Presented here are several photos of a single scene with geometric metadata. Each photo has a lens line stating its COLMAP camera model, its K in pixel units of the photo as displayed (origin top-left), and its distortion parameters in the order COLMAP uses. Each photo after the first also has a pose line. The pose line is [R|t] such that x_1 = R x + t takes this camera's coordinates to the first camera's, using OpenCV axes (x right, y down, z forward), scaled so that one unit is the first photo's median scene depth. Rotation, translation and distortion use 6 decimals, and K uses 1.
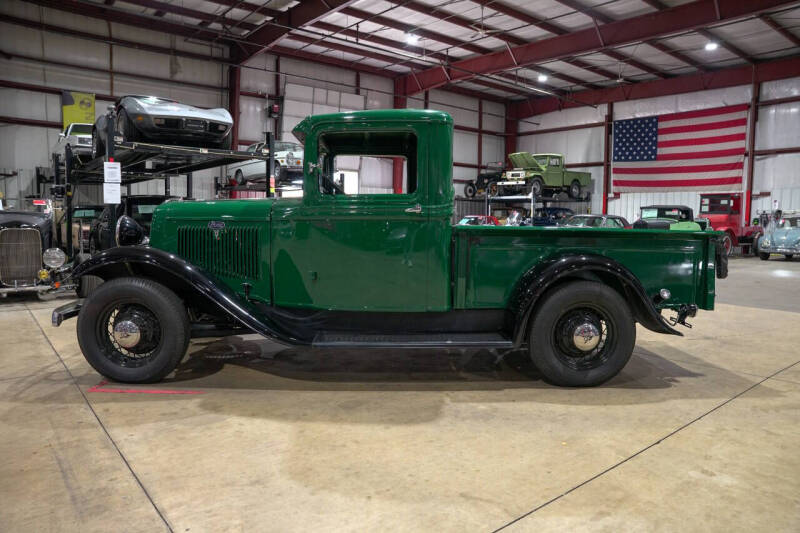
lens RADIAL K [[547.1, 0, 402.6], [0, 547.1, 265.9], [0, 0, 1]] dist [-0.126648, 0.091491]
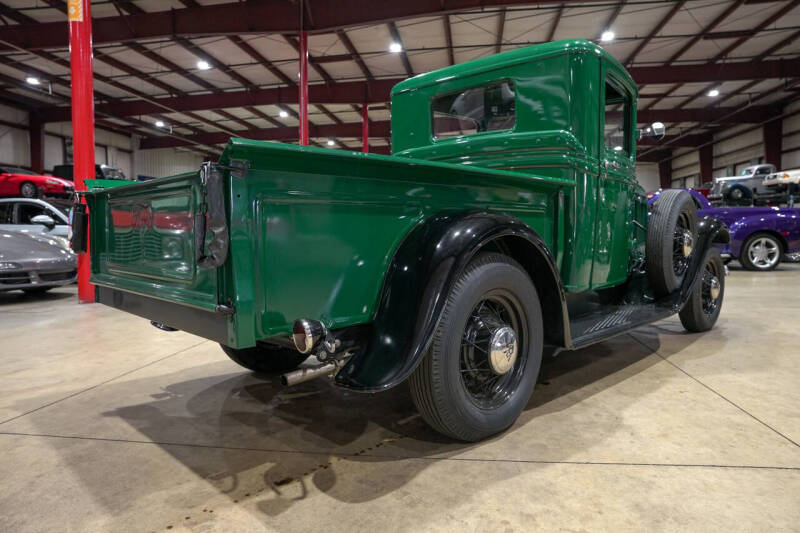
lens RADIAL K [[547.1, 0, 403.9], [0, 547.1, 267.8], [0, 0, 1]] dist [-0.126648, 0.091491]
pose [[-0.727403, 0.038576, -0.685125, 0.407911], [-0.059812, 0.991055, 0.119304, -0.030083], [0.683599, 0.127760, -0.718589, 0.927013]]
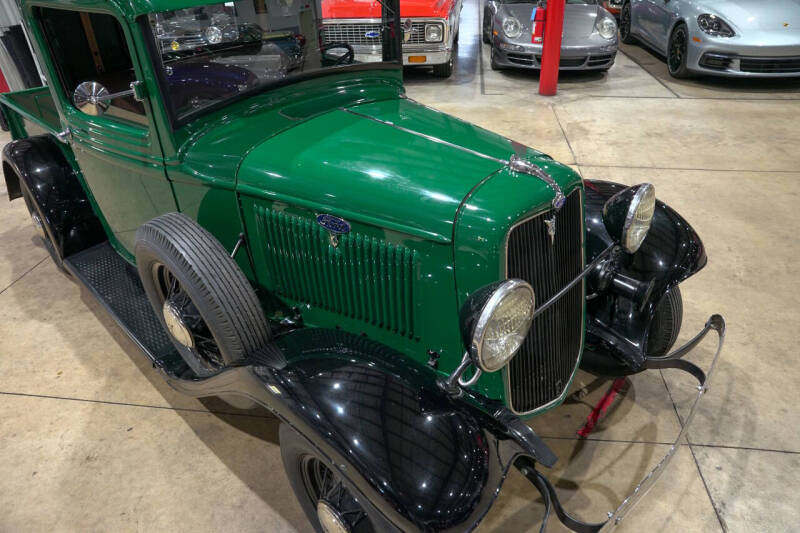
lens RADIAL K [[547.1, 0, 396.8], [0, 547.1, 266.0], [0, 0, 1]] dist [-0.126648, 0.091491]
pose [[-0.689119, -0.374073, 0.620632, -0.381509], [0.084569, 0.809092, 0.581565, -0.178991], [-0.719697, 0.453254, -0.525926, 0.790416]]
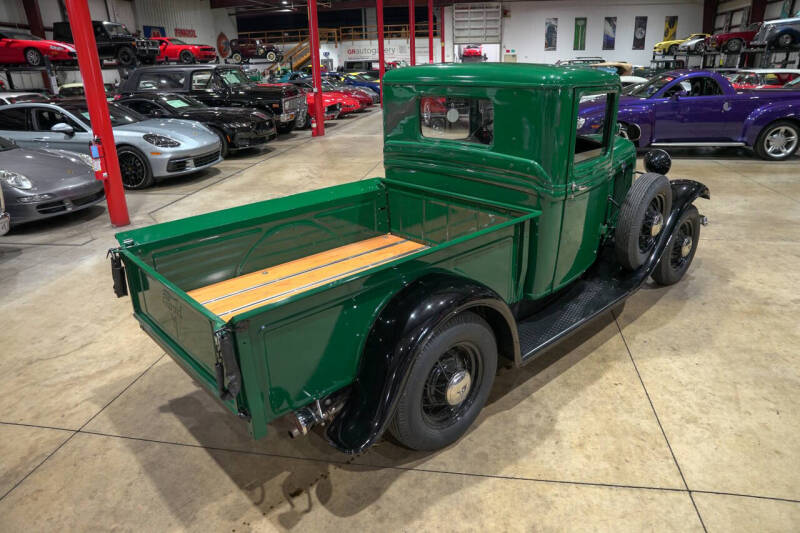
lens RADIAL K [[547.1, 0, 404.1], [0, 547.1, 268.8], [0, 0, 1]] dist [-0.126648, 0.091491]
pose [[-0.753629, 0.242440, -0.610955, 0.410573], [-0.041962, 0.909850, 0.412809, -0.188602], [0.655959, 0.336742, -0.675517, 0.963263]]
